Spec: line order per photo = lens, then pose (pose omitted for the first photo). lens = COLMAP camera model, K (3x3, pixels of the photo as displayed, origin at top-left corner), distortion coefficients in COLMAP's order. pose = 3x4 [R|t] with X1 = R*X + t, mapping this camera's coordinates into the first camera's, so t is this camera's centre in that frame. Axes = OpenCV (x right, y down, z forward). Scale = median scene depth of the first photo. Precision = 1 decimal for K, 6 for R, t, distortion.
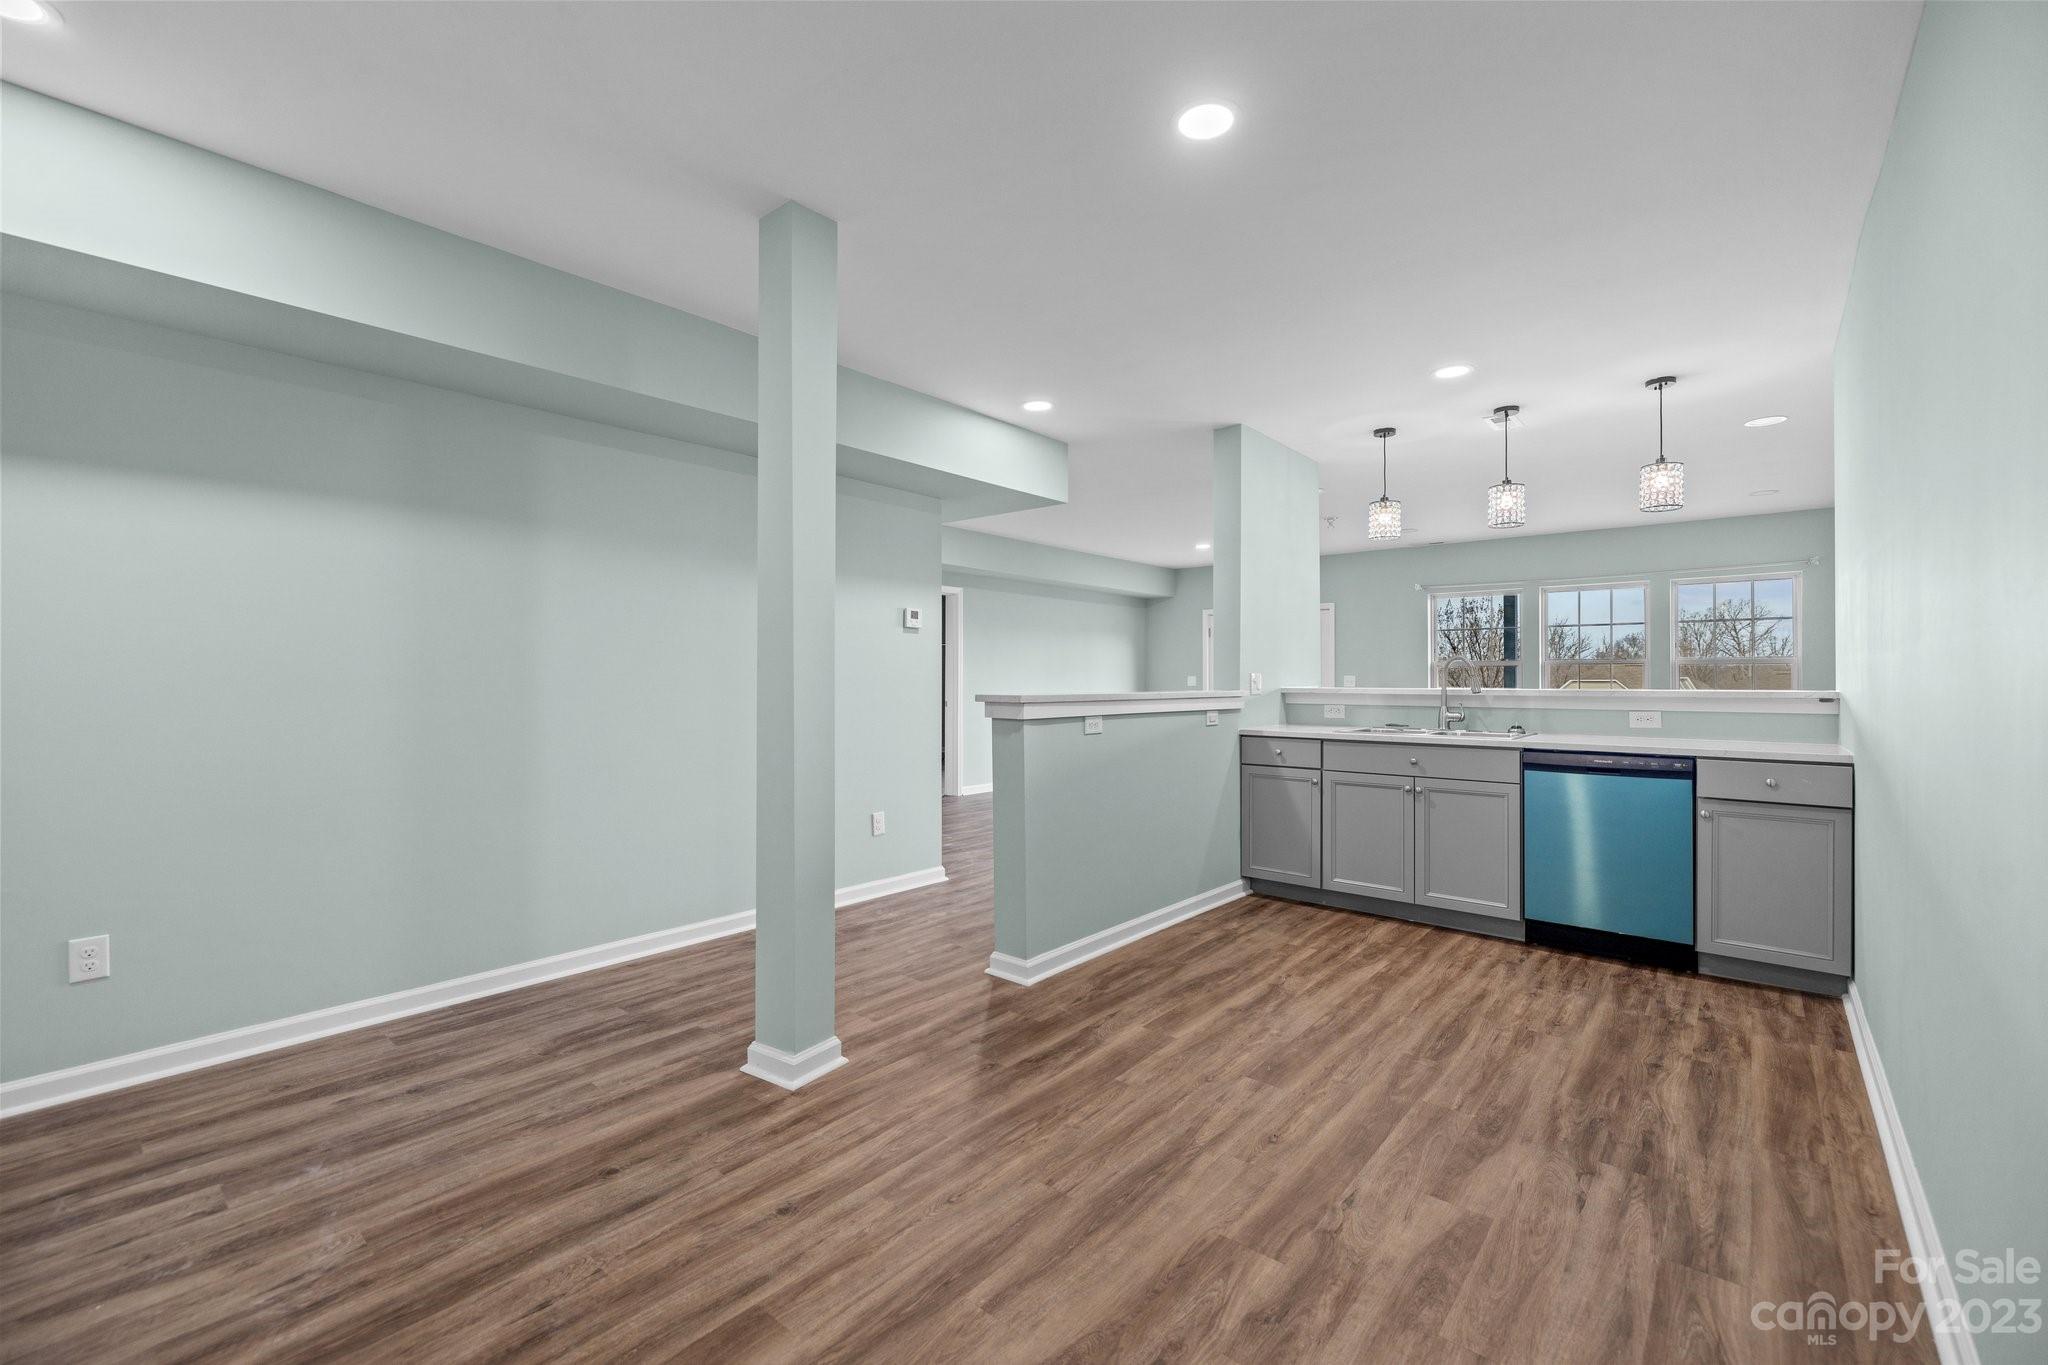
lens RADIAL K [[864.6, 0, 1026.7], [0, 864.6, 681.9], [0, 0, 1]] dist [-0.002241, 0.000327]
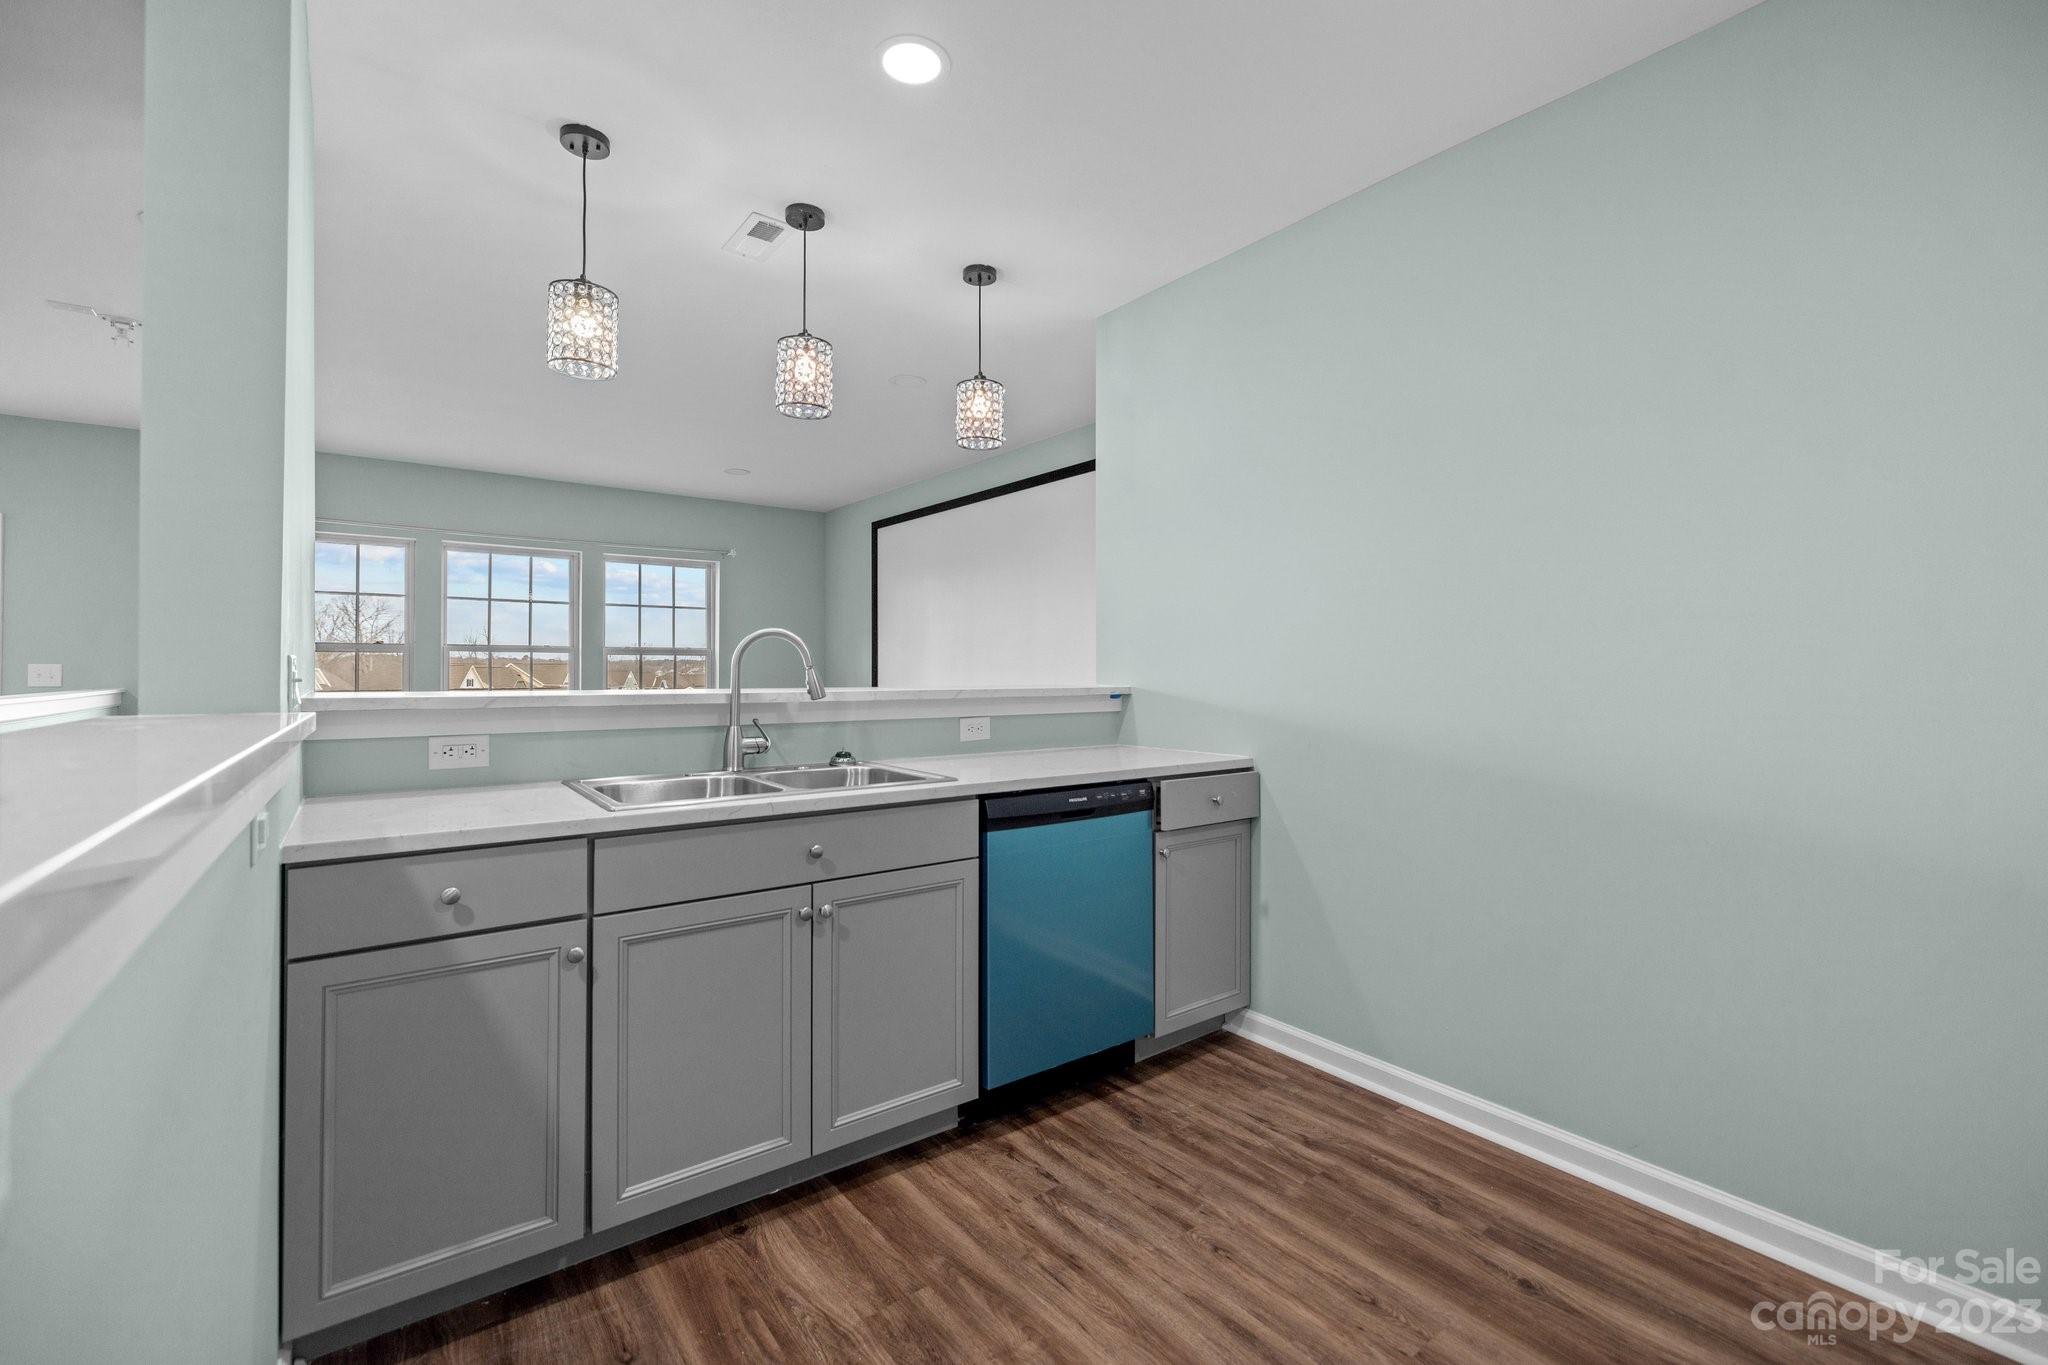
lens RADIAL K [[864.6, 0, 1032.2], [0, 864.6, 665.8], [0, 0, 1]] dist [-0.002241, 0.000327]
pose [[0.214411, 0.006704, 0.976721, 0.020803], [0.000139, 0.999976, -0.006894, -0.005141], [-0.976744, 0.001614, 0.214405, 0.905728]]
